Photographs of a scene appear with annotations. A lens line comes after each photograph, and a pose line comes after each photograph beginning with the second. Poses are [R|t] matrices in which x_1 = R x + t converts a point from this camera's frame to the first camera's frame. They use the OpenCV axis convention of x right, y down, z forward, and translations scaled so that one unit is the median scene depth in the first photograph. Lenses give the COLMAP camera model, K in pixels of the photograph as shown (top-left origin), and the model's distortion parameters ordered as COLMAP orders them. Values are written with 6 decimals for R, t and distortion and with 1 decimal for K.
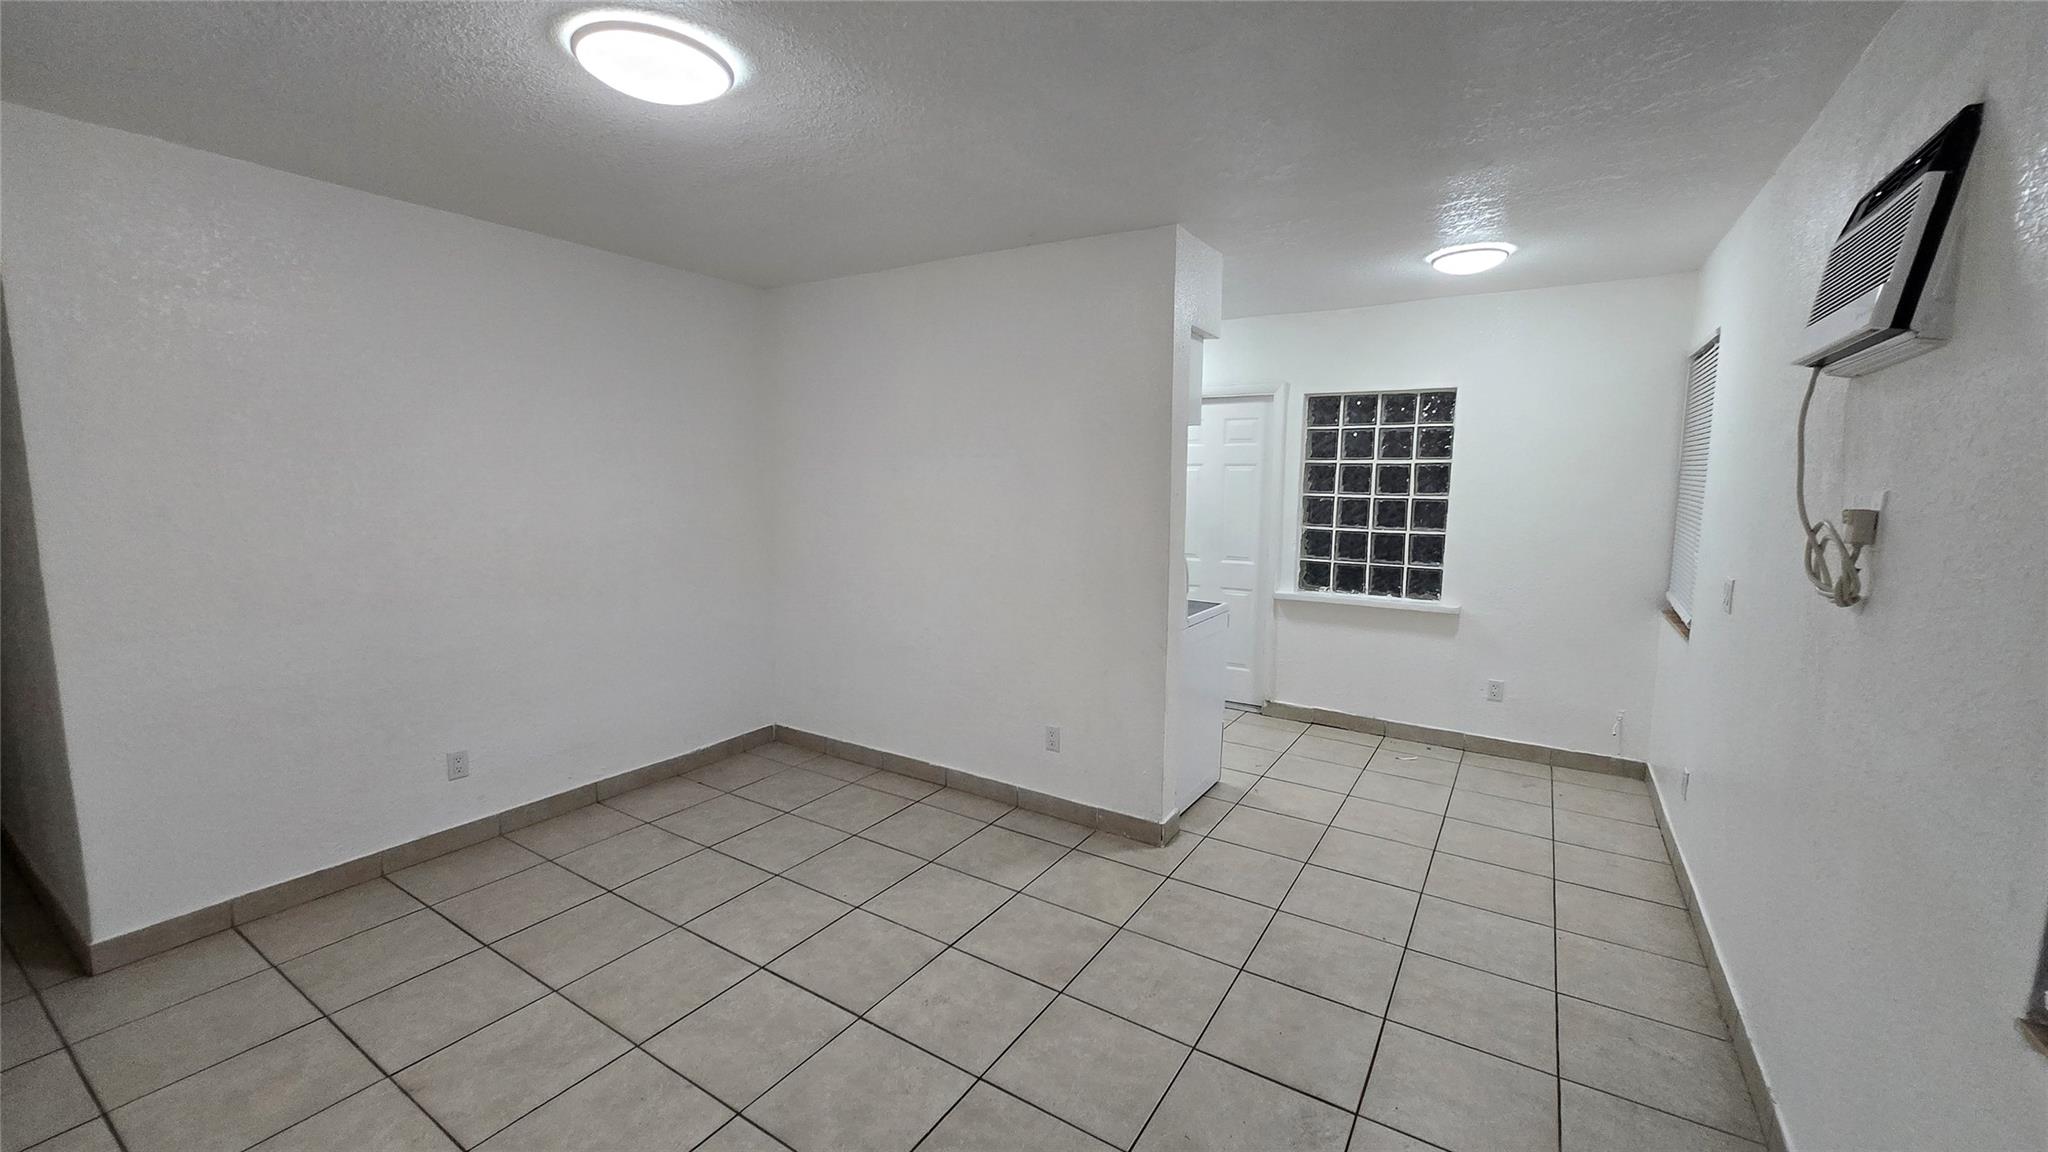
lens RADIAL K [[806.5, 0, 1016.3], [0, 806.5, 575.9], [0, 0, 1]] dist [-0.000080, -0.000026]
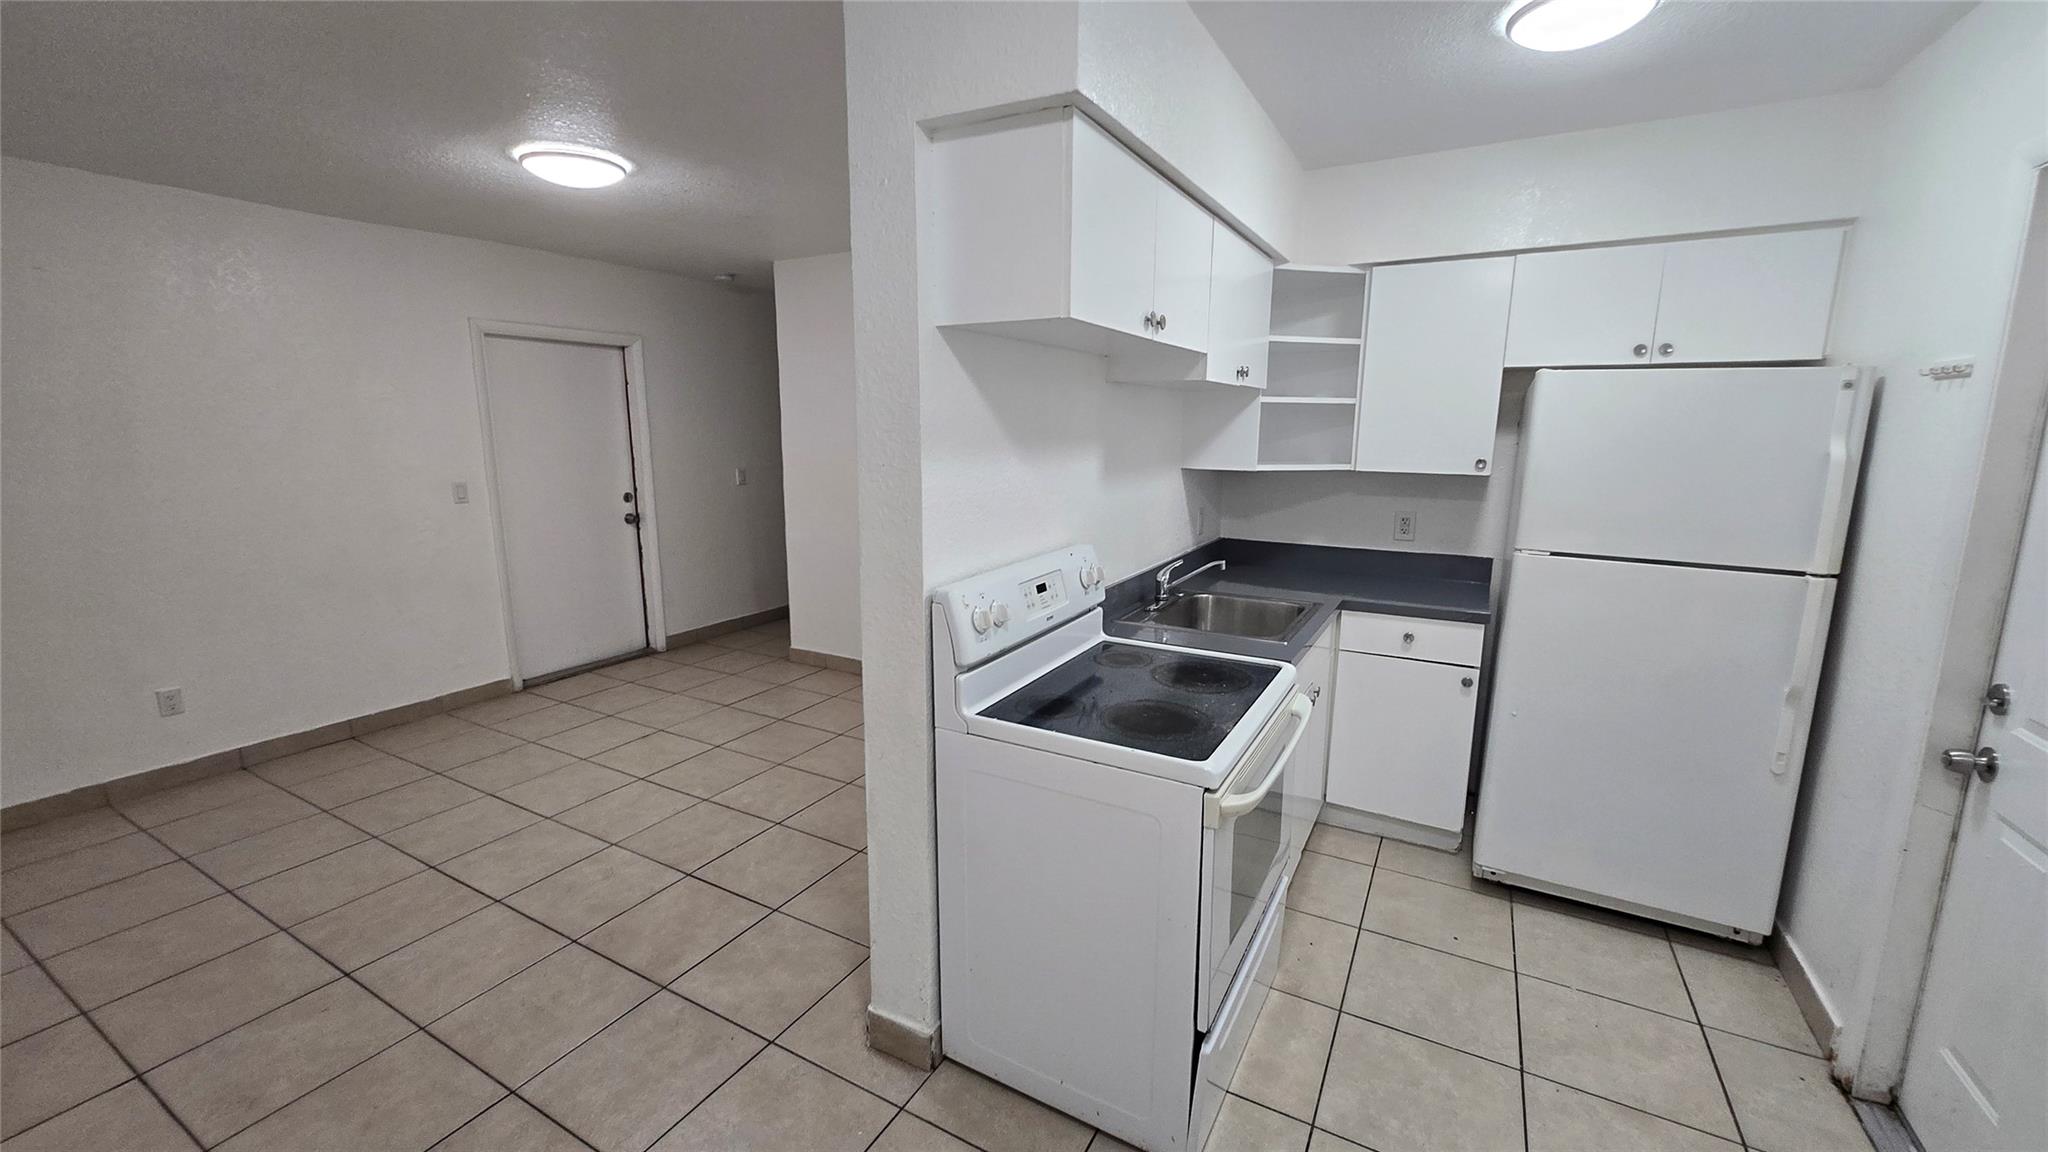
lens RADIAL K [[814.8, 0, 1009.9], [0, 814.8, 575.3], [0, 0, 1]] dist [0.000117, 0.000131]
pose [[0.055794, 0.175565, -0.982886, 0.876390], [-0.126109, 0.977774, 0.167493, -0.150147], [0.990446, 0.114606, 0.076694, 1.222144]]
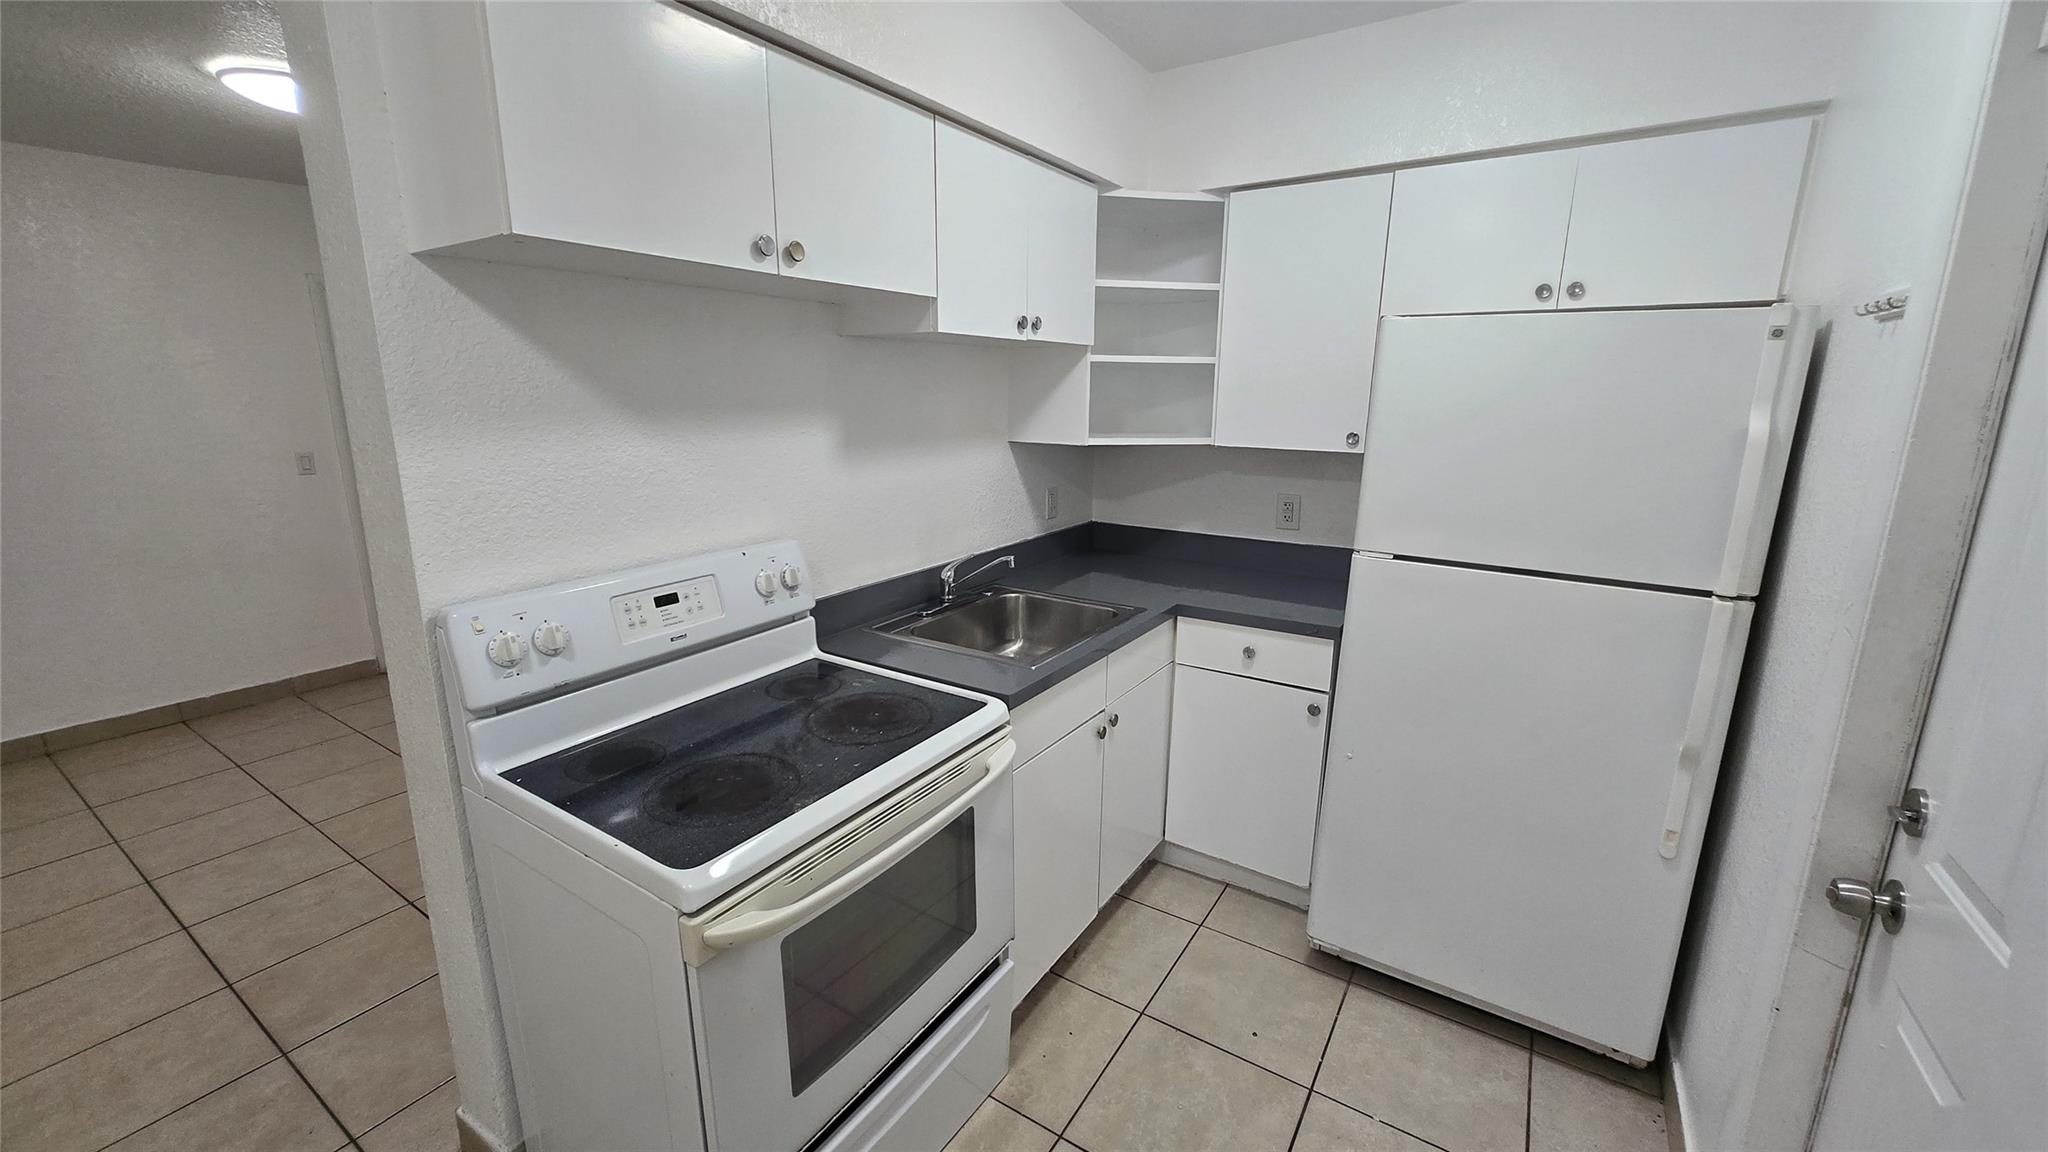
lens RADIAL K [[806.5, 0, 1016.3], [0, 806.5, 575.9], [0, 0, 1]] dist [-0.000080, -0.000026]
pose [[-0.011128, 0.218362, -0.975804, 0.702976], [-0.126572, 0.967708, 0.217994, -0.192057], [0.991895, 0.125935, 0.016870, 1.548260]]
